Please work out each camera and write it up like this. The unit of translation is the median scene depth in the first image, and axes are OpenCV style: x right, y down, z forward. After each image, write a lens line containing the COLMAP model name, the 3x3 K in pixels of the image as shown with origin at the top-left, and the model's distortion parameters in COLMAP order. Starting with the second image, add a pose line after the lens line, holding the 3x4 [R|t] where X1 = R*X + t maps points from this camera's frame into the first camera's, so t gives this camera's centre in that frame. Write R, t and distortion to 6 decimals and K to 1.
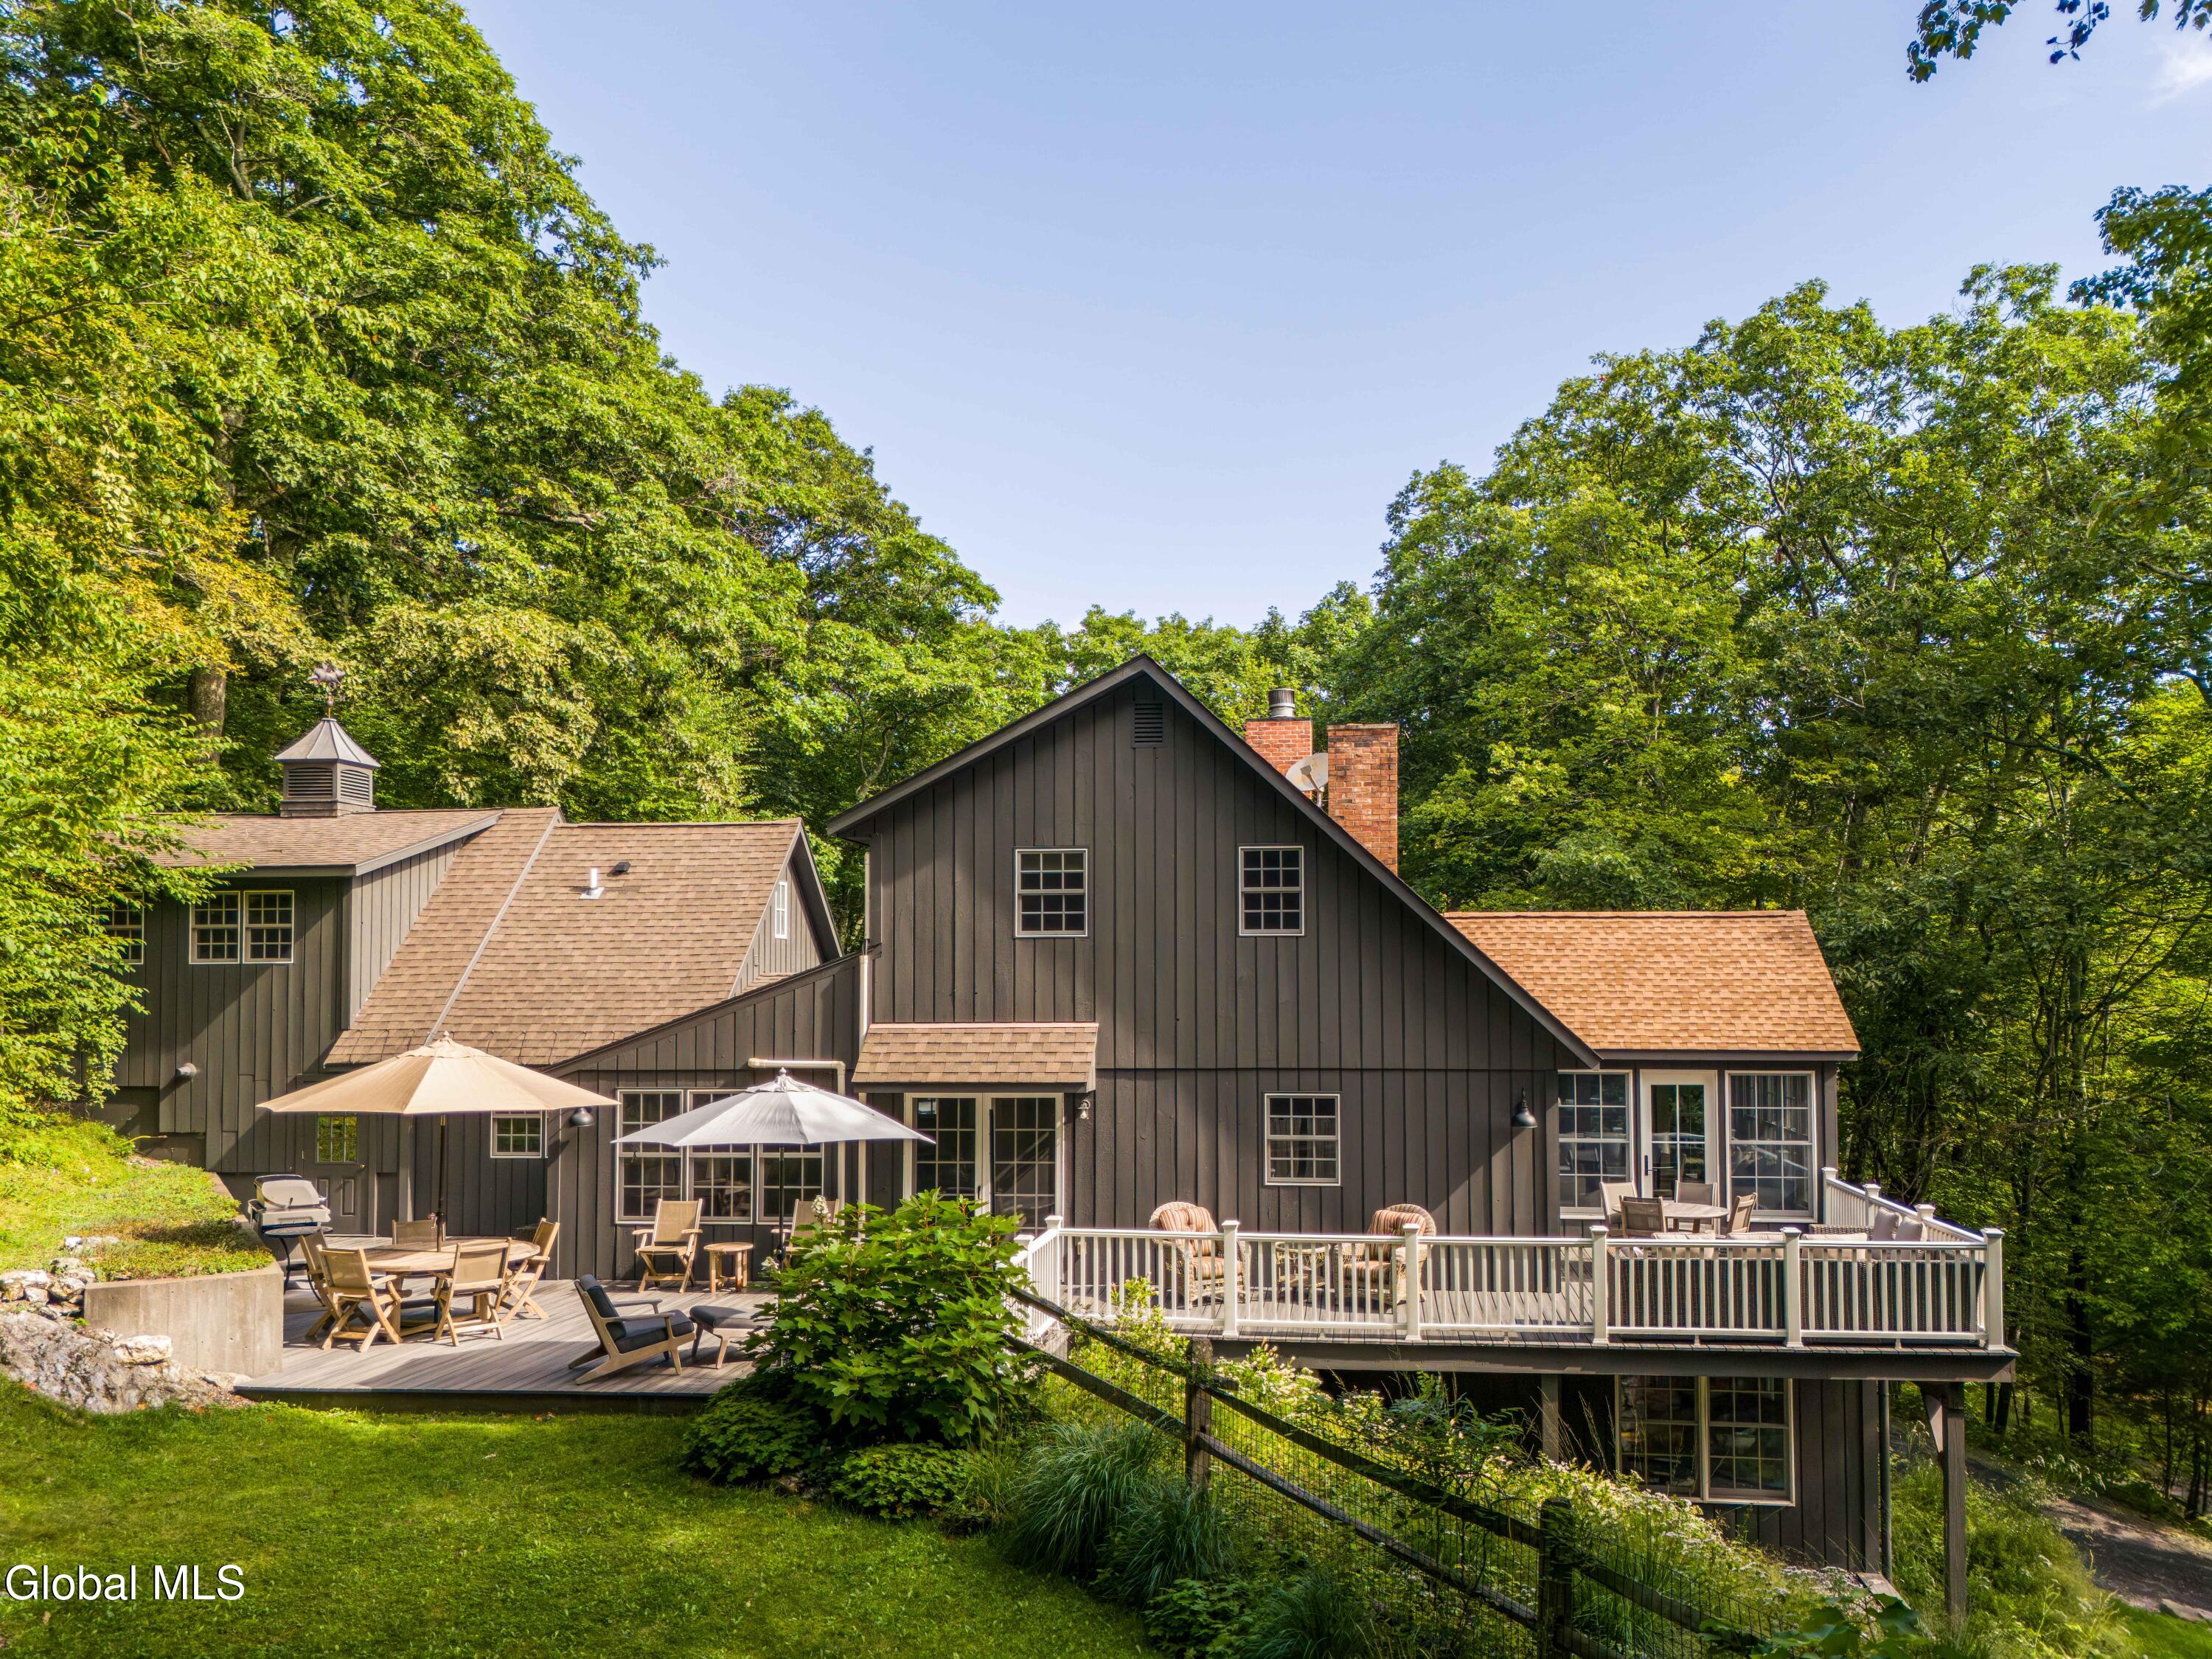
lens RADIAL K [[2670.7, 0, 1106.0], [0, 2670.7, 829.5], [0, 0, 1]] dist [0.386704, -1.979228]
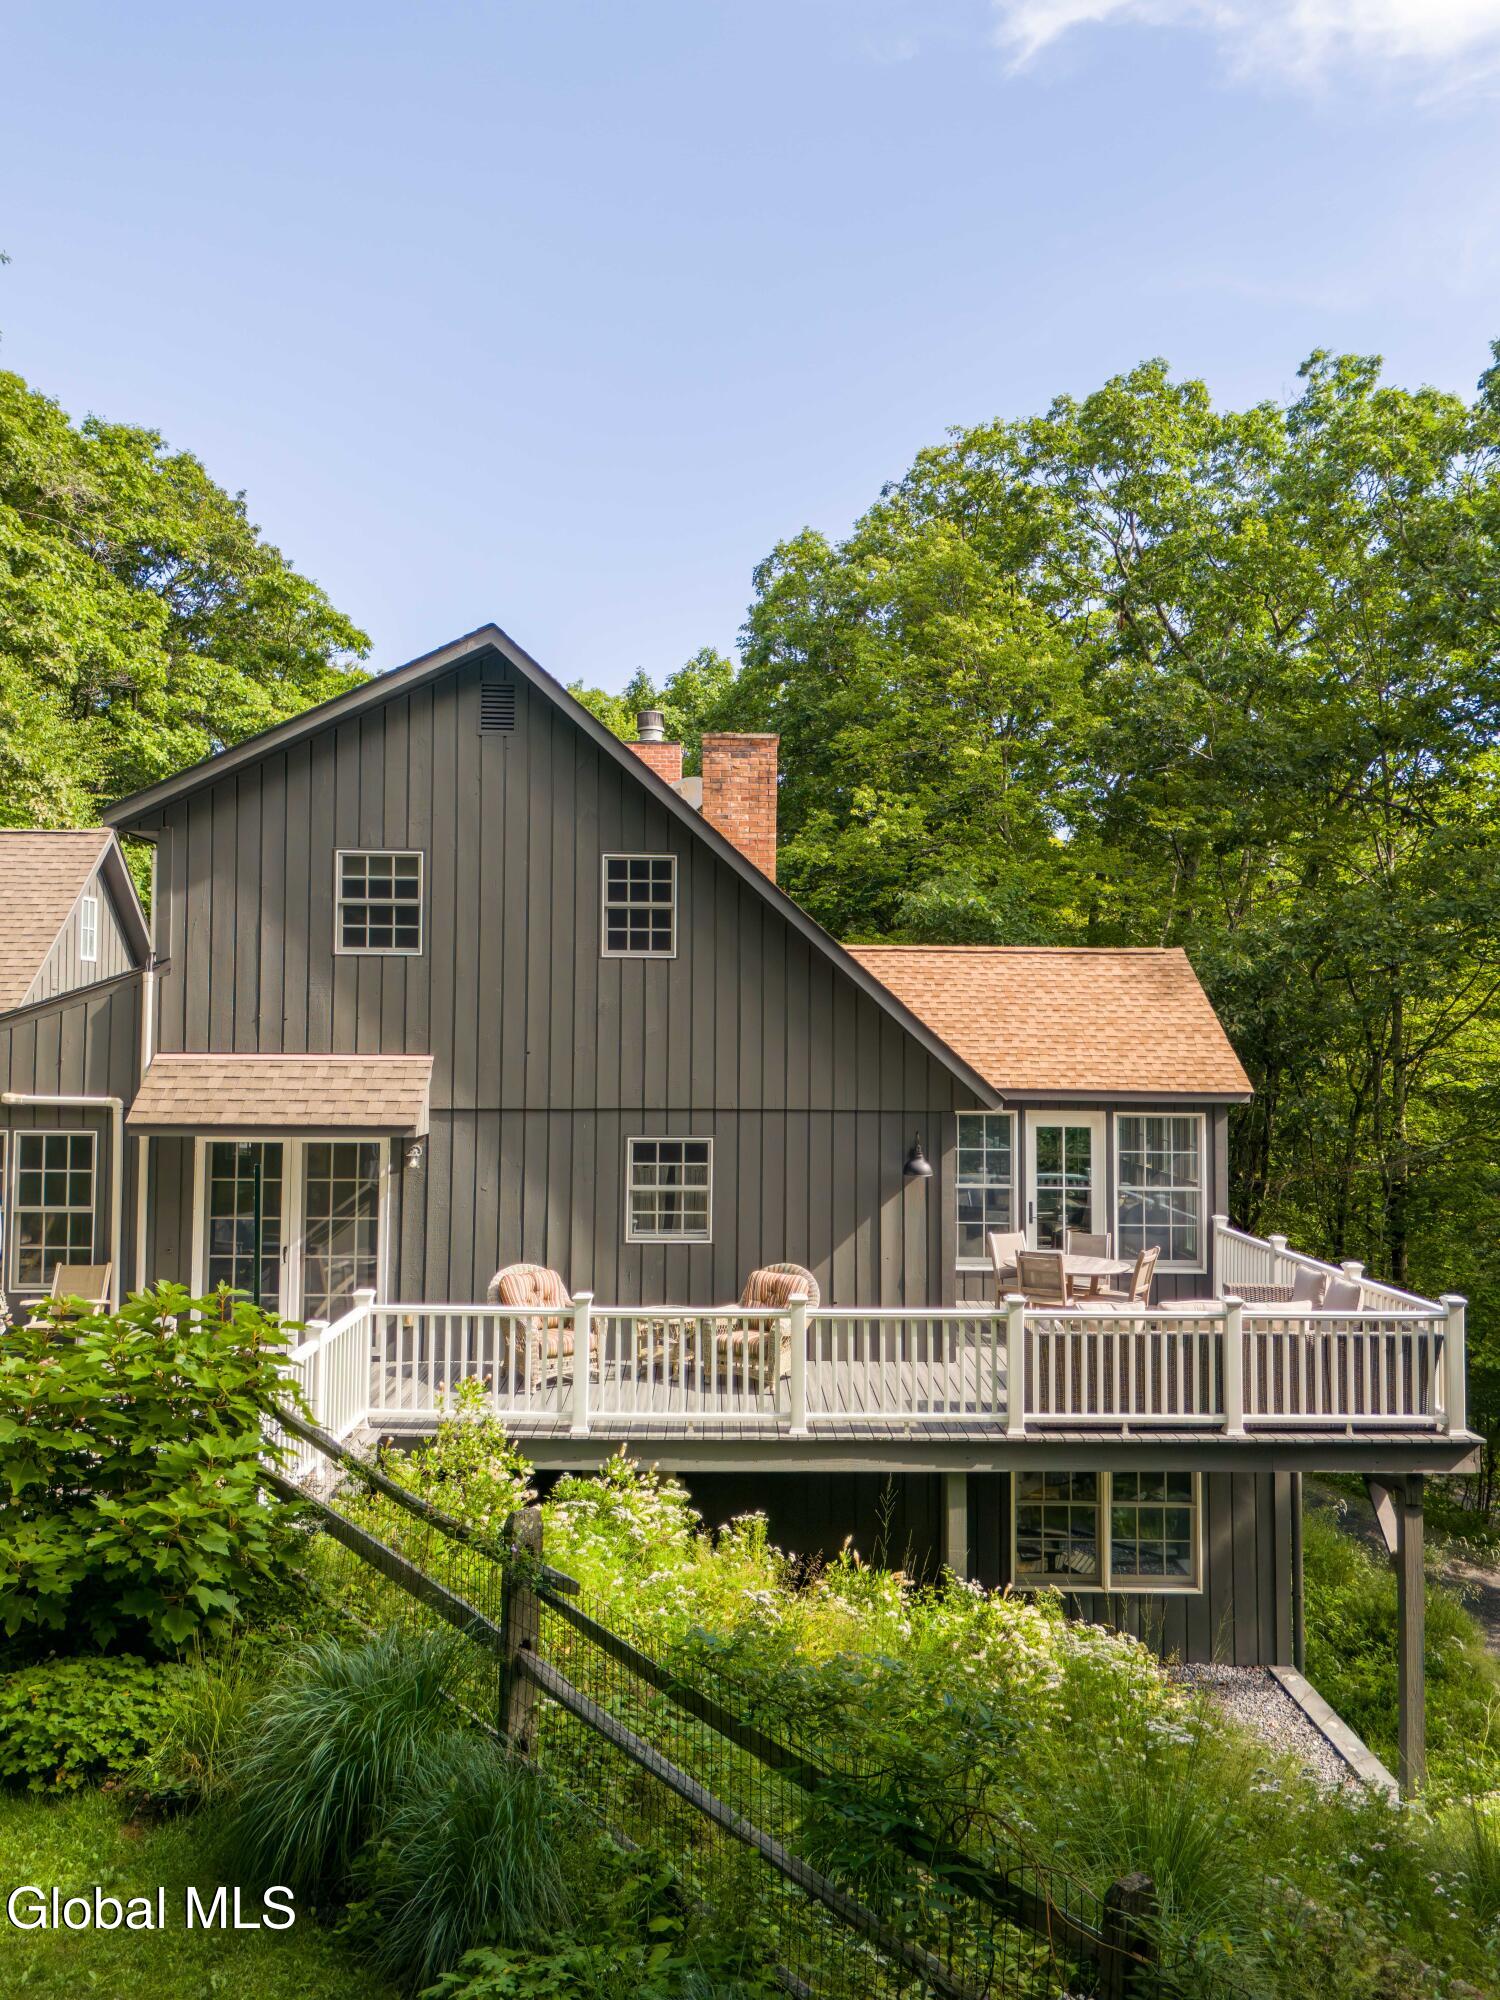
lens RADIAL K [[2414.8, 0, 750.0], [0, 2414.8, 1000.0], [0, 0, 1]] dist [0.386704, -1.979228]
pose [[0.993940, 0.011889, 0.109283, 0.012165], [-0.016860, 0.998859, 0.044681, 0.017754], [-0.108627, -0.046253, 0.993006, 0.215091]]
